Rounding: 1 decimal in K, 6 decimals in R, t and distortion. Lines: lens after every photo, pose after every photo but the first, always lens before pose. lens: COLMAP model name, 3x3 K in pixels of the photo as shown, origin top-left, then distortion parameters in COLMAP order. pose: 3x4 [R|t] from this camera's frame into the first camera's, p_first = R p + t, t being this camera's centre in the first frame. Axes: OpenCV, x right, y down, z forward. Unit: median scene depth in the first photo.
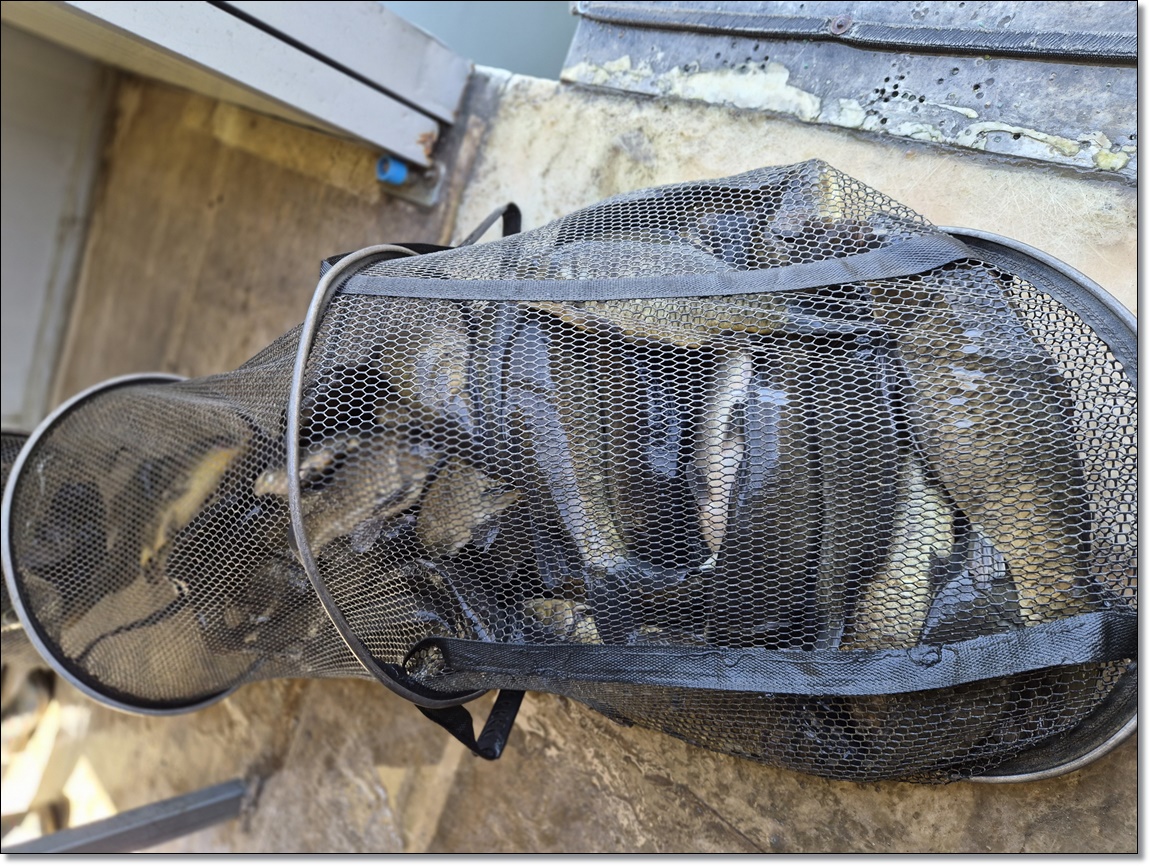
lens RADIAL K [[765.5, 0, 571.8], [0, 765.5, 423.1], [0, 0, 1]] dist [0.020701, -0.003647]
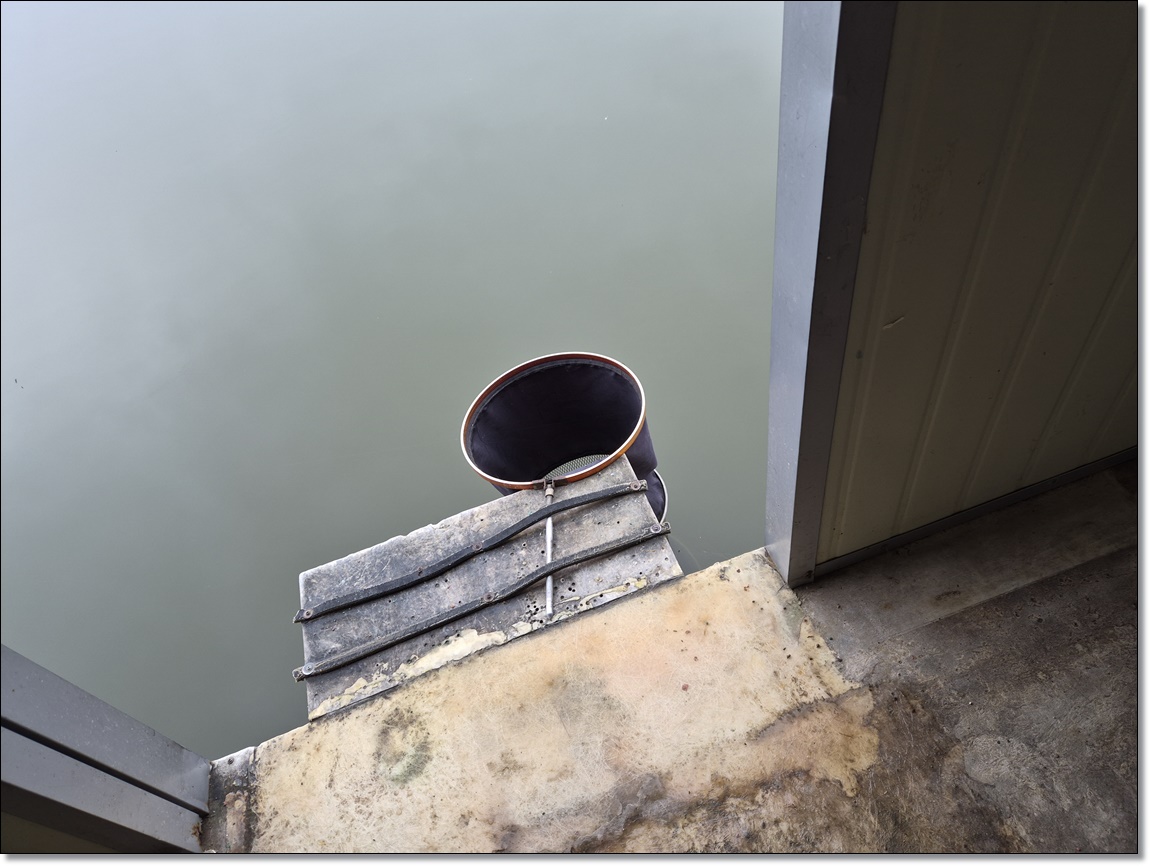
lens RADIAL K [[741.6, 0, 575.0], [0, 741.6, 433.0], [0, 0, 1]] dist [0.055805, -0.045356]
pose [[0.667609, -0.121412, 0.734546, -0.720746], [0.657379, 0.559282, -0.505031, 0.282496], [-0.349502, 0.820038, 0.453195, -0.198838]]
